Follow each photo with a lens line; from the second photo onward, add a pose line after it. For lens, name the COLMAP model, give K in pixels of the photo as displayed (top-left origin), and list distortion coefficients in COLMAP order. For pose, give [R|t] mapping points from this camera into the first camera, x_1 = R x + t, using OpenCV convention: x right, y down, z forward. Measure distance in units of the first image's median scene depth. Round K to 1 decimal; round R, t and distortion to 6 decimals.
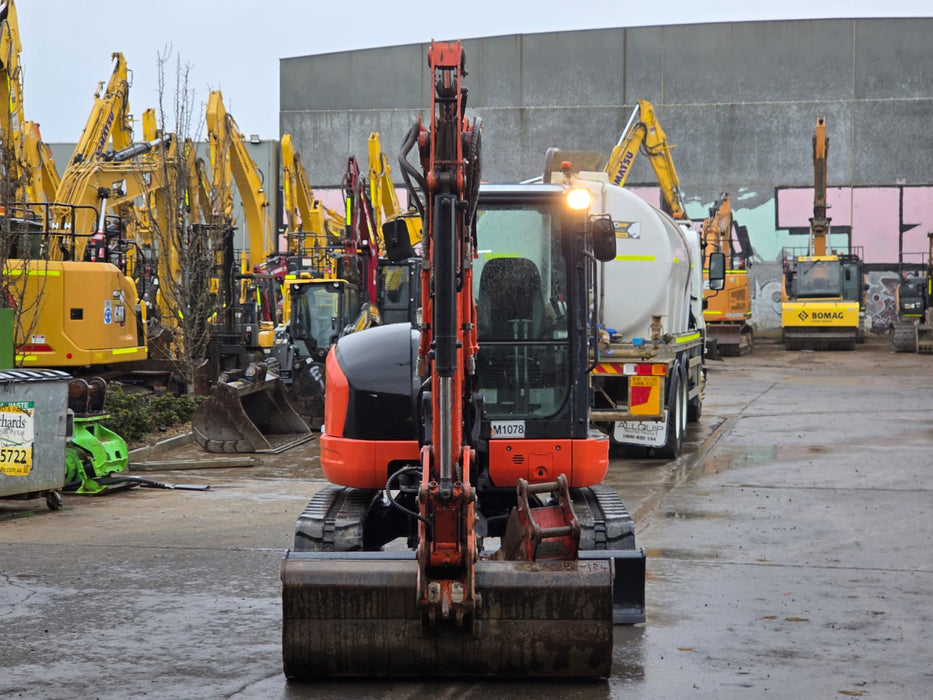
lens RADIAL K [[1764.7, 0, 467.4], [0, 1764.7, 337.4], [0, 0, 1]] dist [-0.371707, 4.524996]
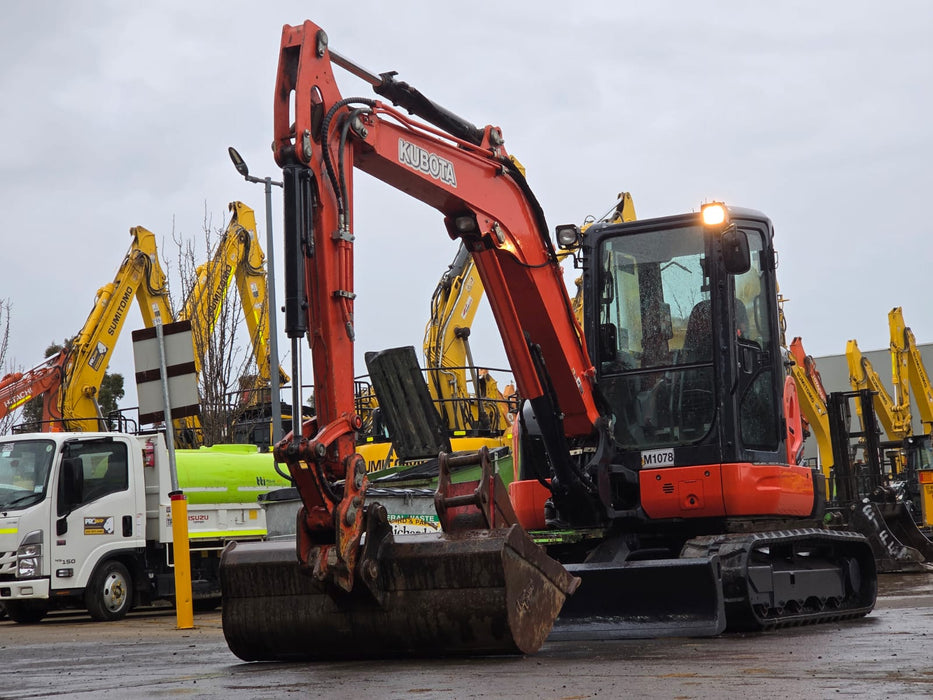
lens RADIAL K [[1764.7, 0, 467.4], [0, 1764.7, 337.4], [0, 0, 1]] dist [-0.371707, 4.524996]
pose [[0.891124, -0.101516, -0.442259, 0.496771], [0.044202, 0.989438, -0.138051, 0.157632], [0.451602, 0.103472, 0.886199, 0.132180]]
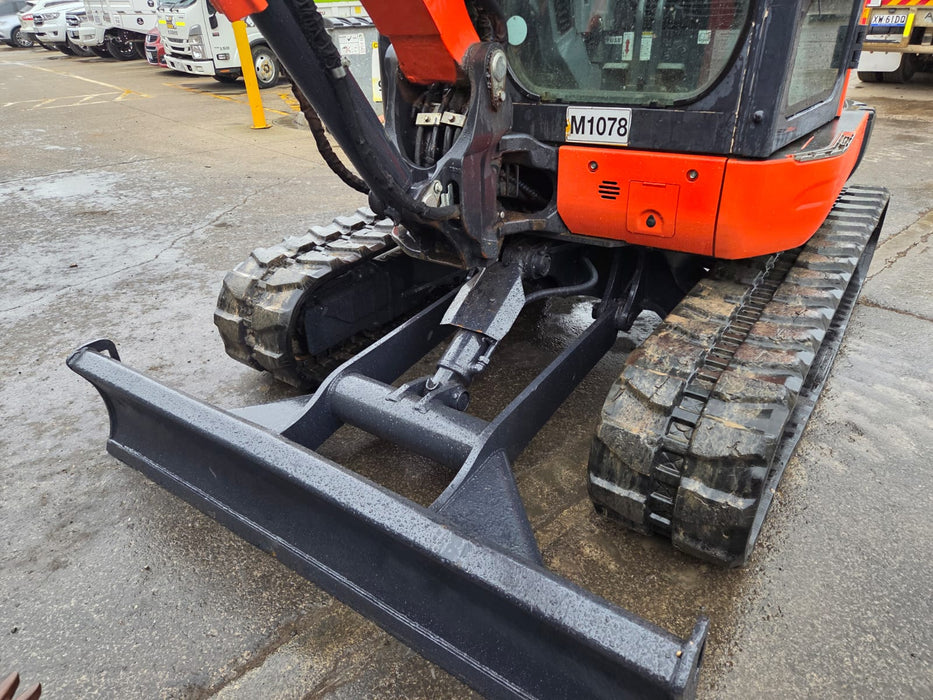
lens RADIAL K [[628.9, 0, 466.5], [0, 628.9, 350.0], [0, 0, 1]] dist [0.036798, 0.000432]
pose [[0.836203, 0.244739, -0.490782, 0.130899], [0.023539, 0.878061, 0.477969, 0.029576], [0.547915, -0.411232, 0.728477, 1.133023]]
